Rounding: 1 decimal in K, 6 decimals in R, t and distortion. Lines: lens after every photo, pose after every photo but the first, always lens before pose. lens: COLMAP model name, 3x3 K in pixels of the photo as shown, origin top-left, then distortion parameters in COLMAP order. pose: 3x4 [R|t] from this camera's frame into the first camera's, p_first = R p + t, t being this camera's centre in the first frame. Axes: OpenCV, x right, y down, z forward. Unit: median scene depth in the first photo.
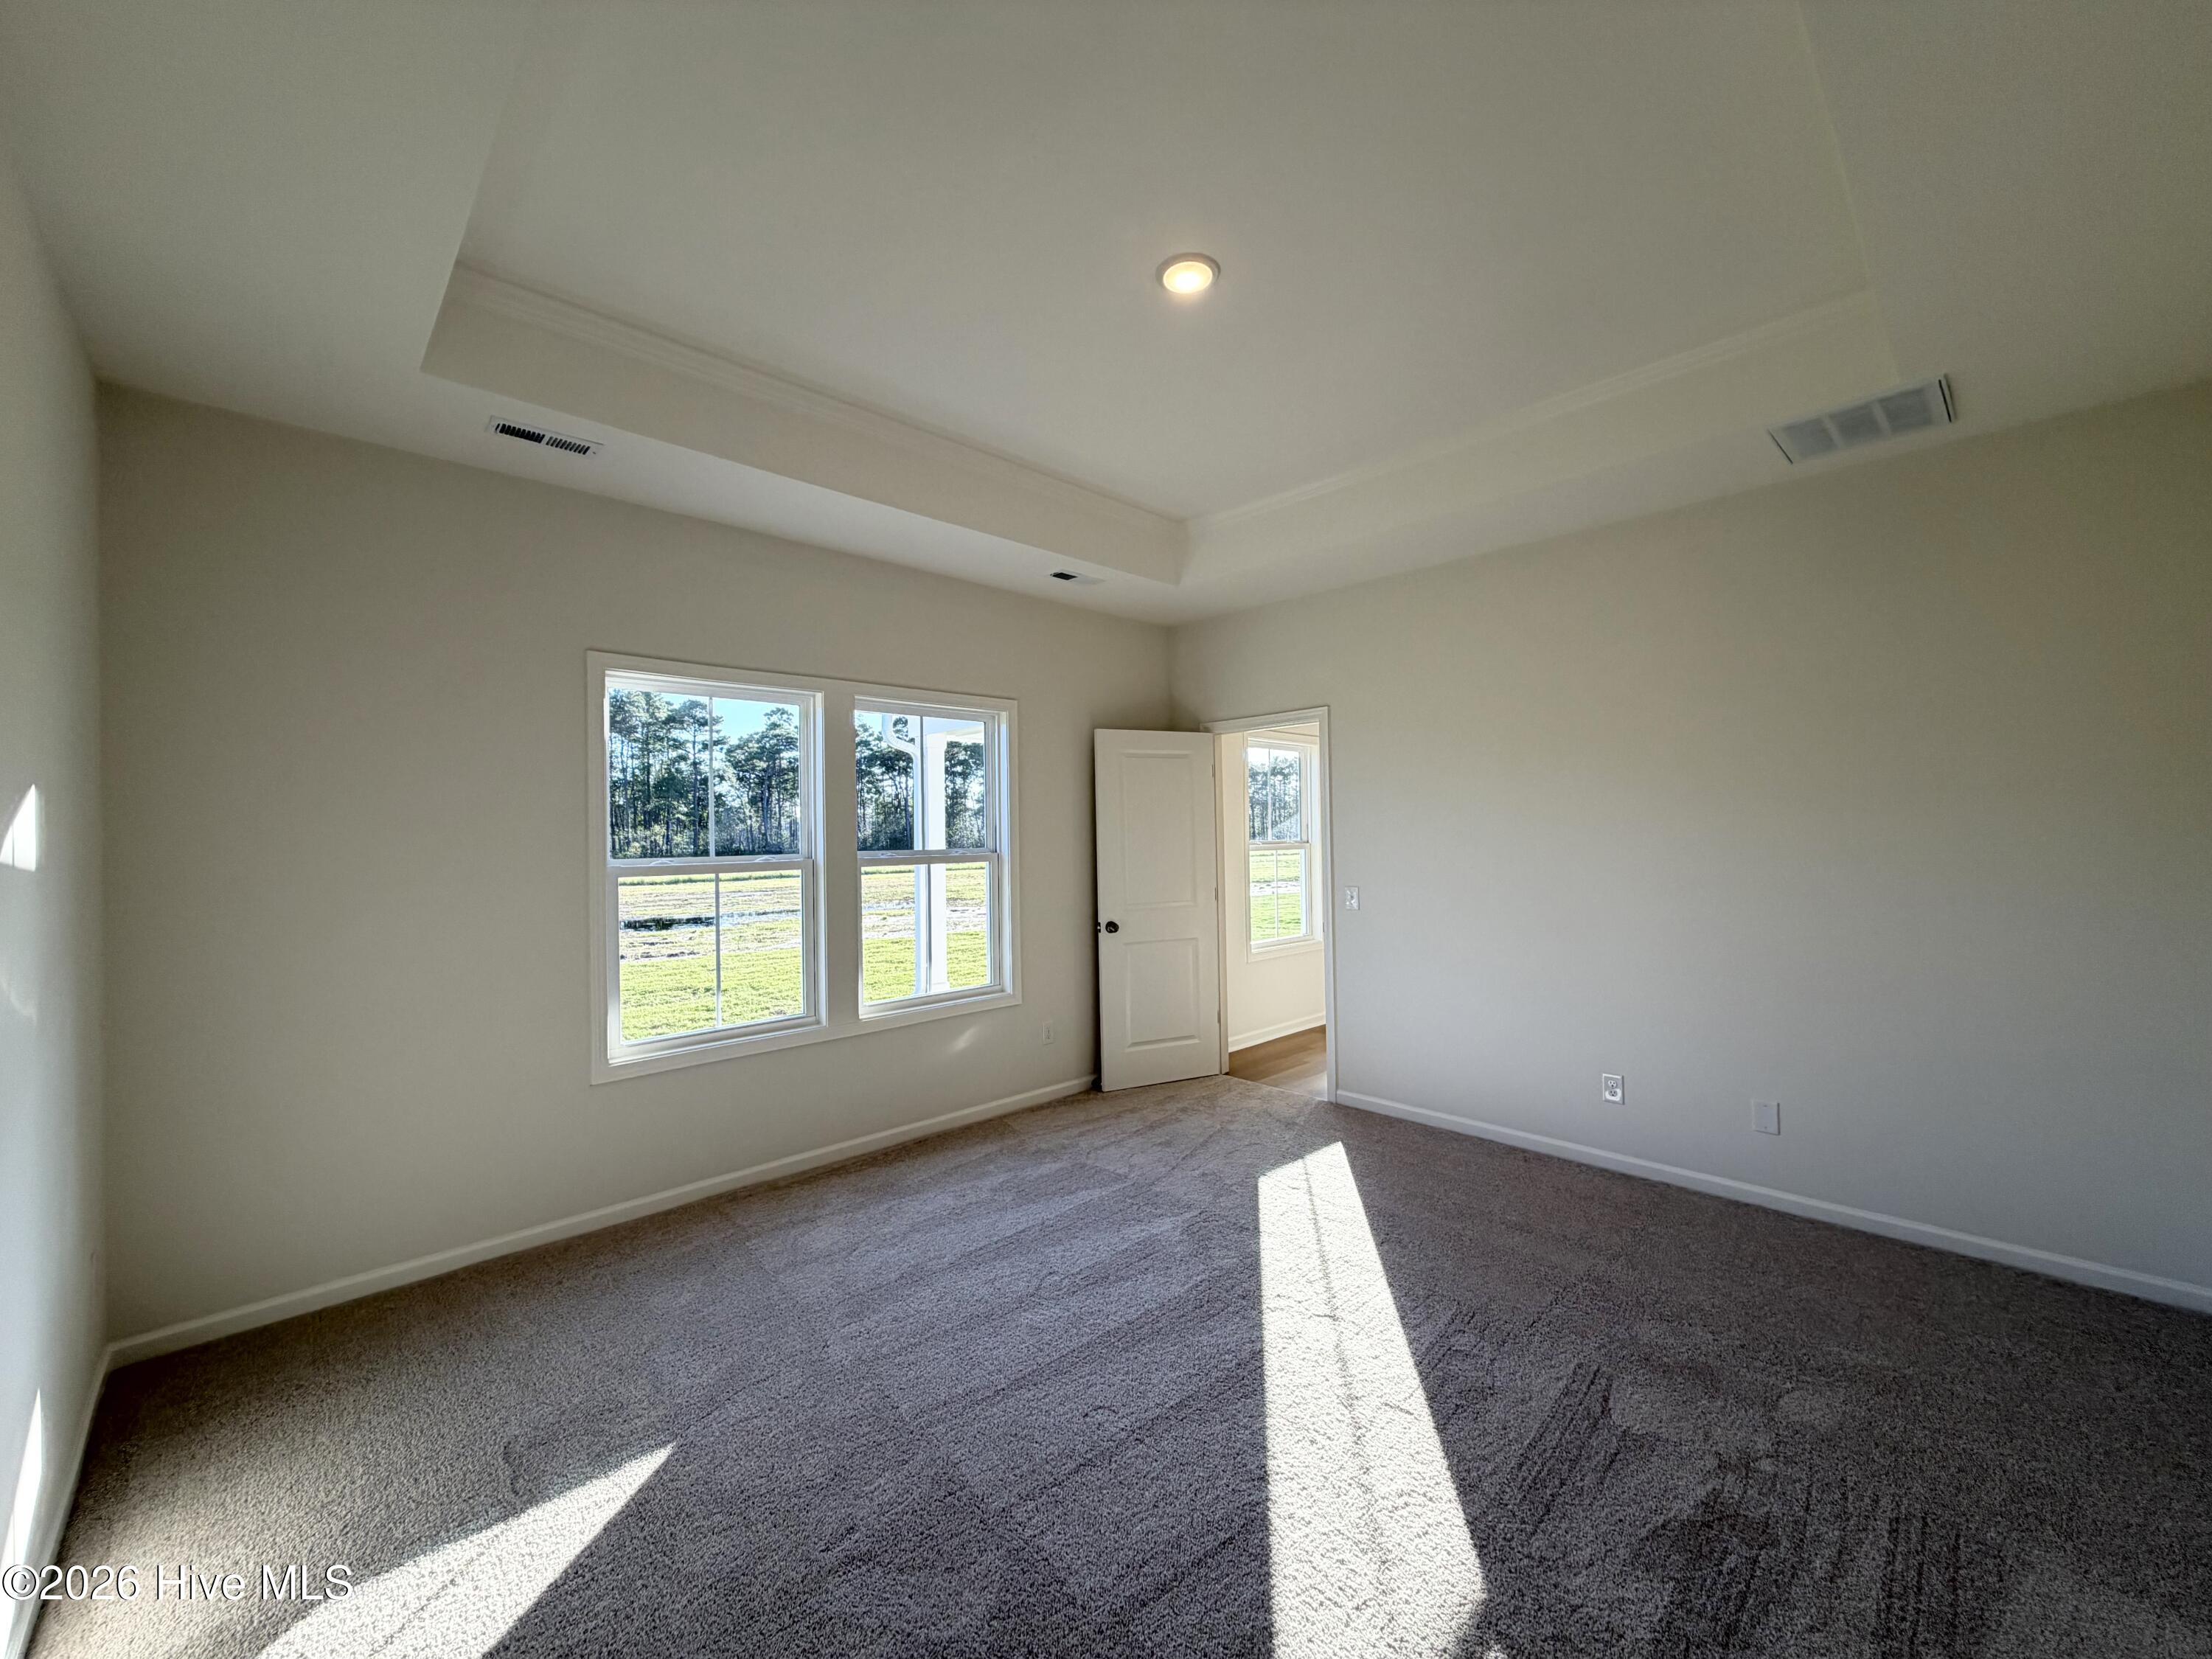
lens RADIAL K [[883.9, 0, 1076.0], [0, 883.9, 826.9], [0, 0, 1]] dist [-0.000009, 0.000025]
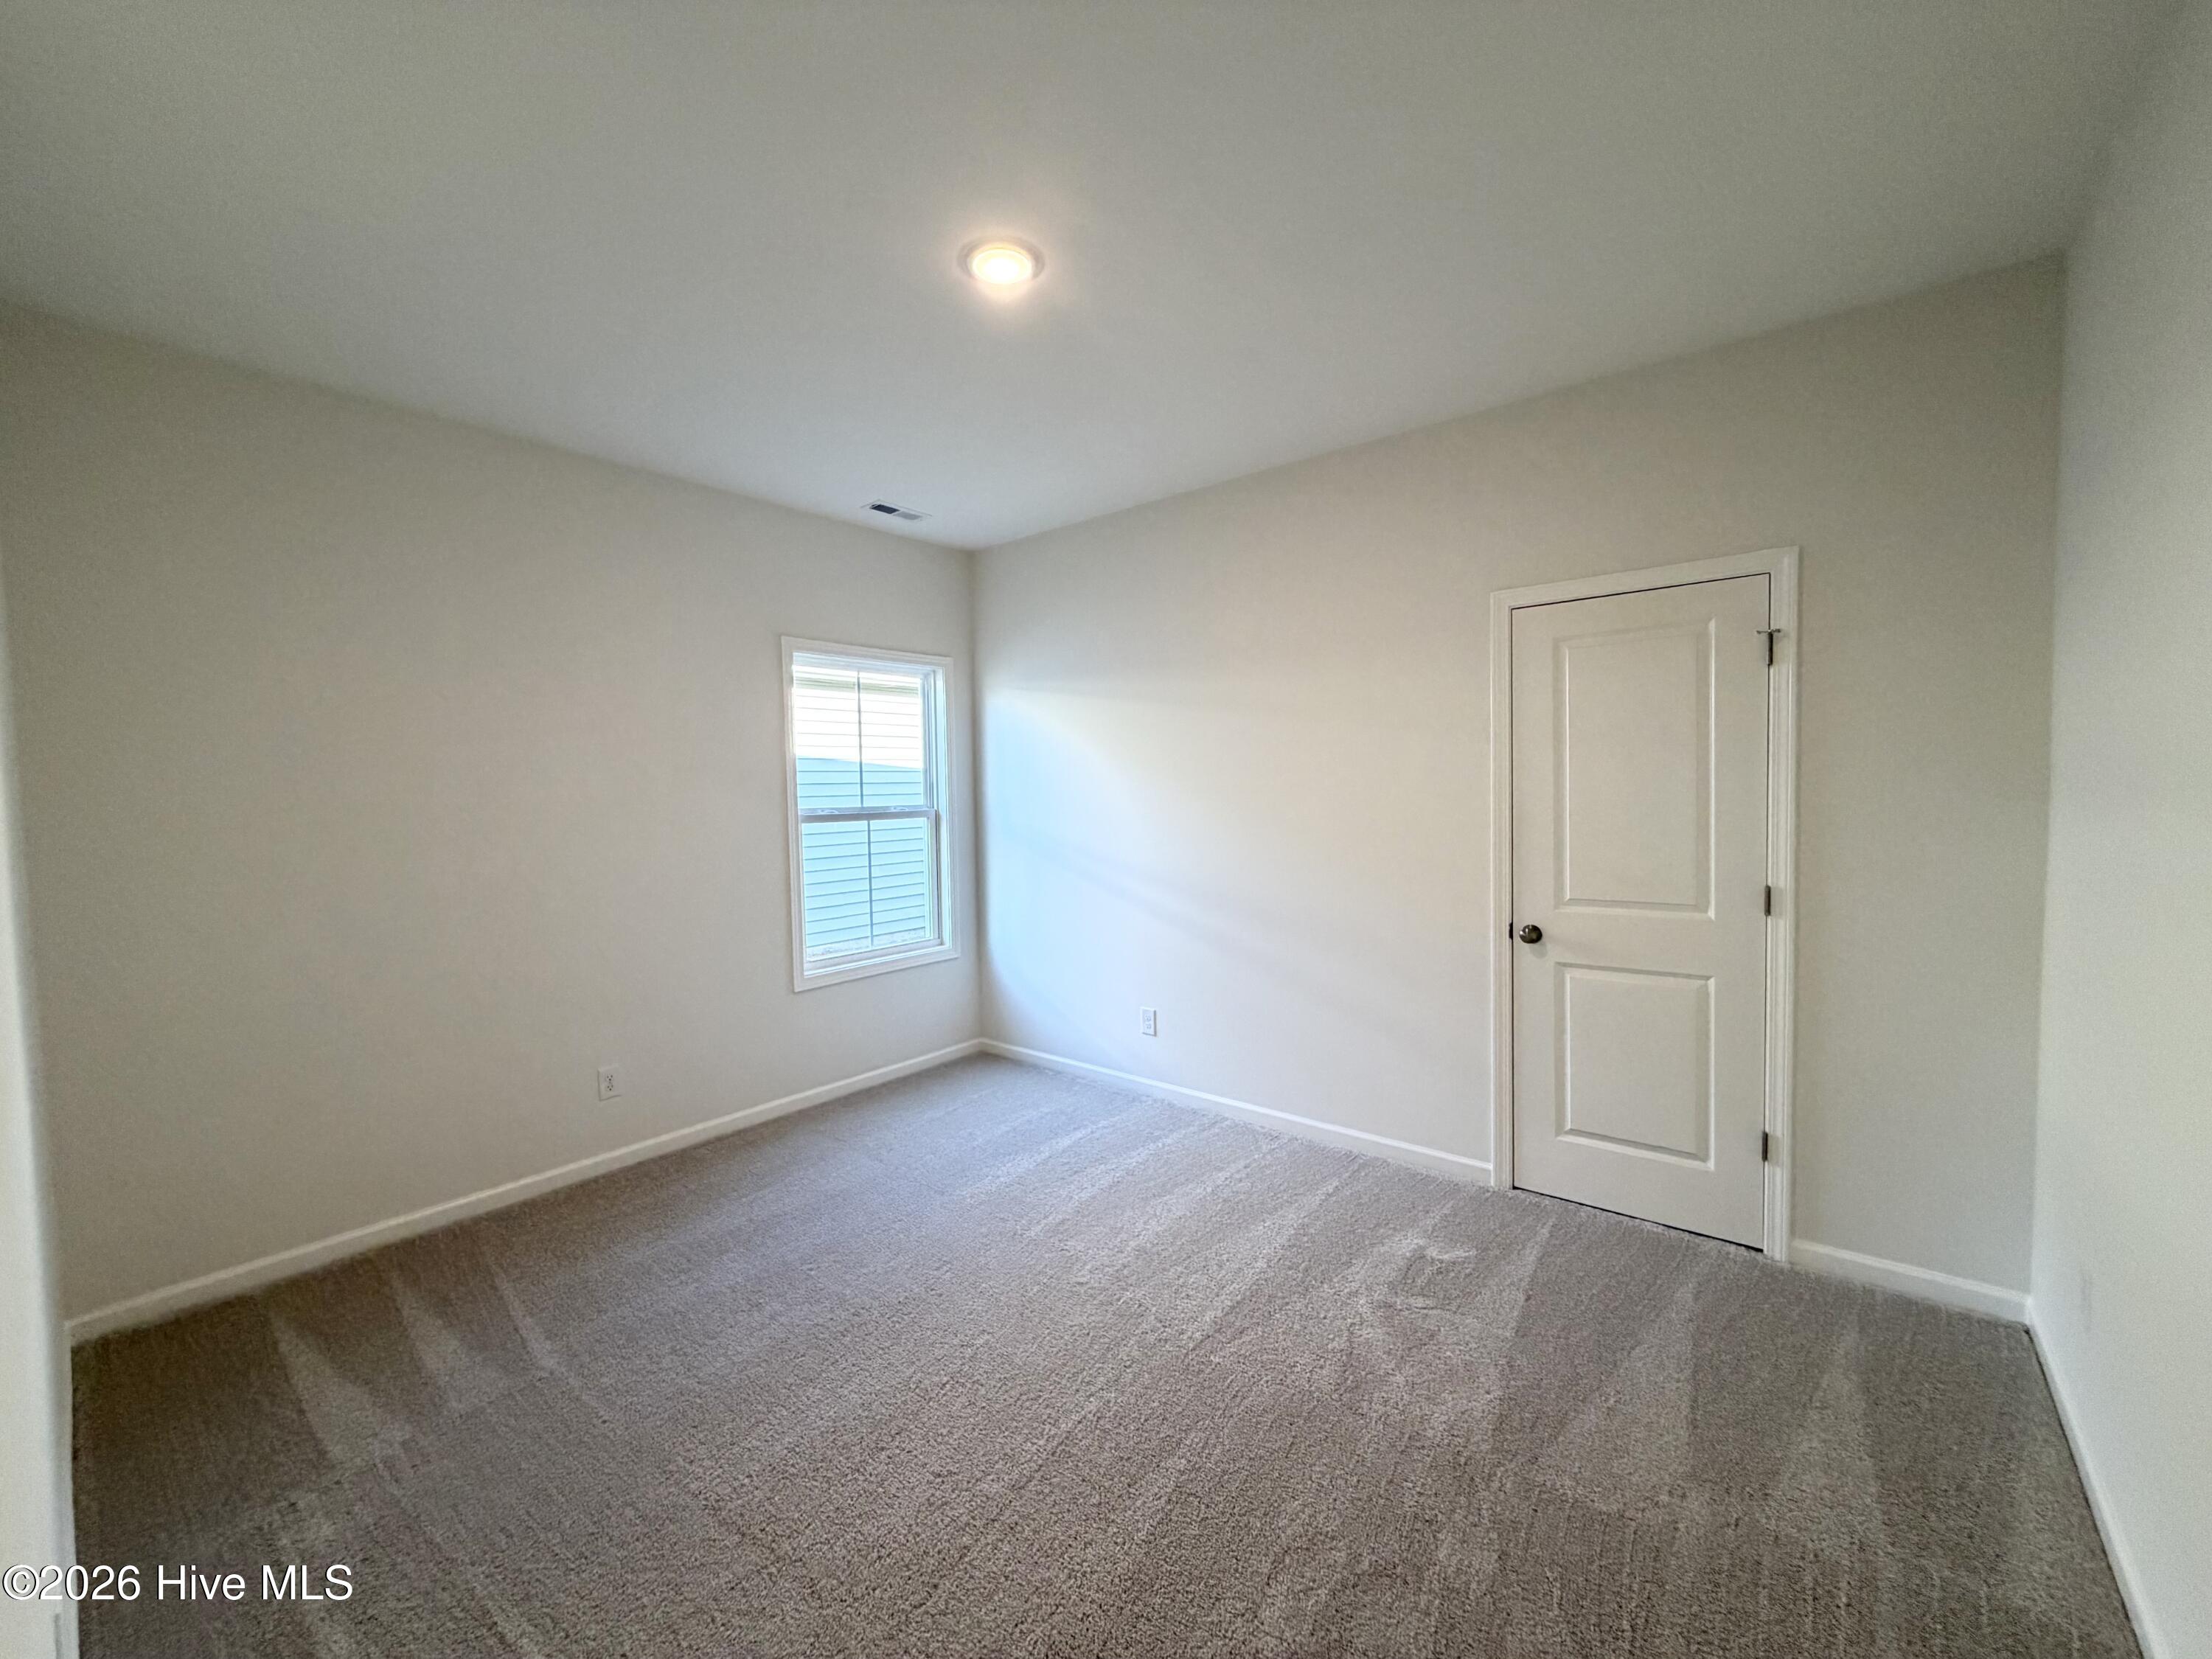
lens RADIAL K [[877.2, 0, 1106.0], [0, 877.2, 829.5], [0, 0, 1]] dist [-0.001187, -0.000004]
pose [[0.992794, -0.012352, 0.119196, -0.178717], [0.005886, 0.998500, 0.054443, -0.002920], [-0.119690, -0.053349, 0.991377, -0.182888]]
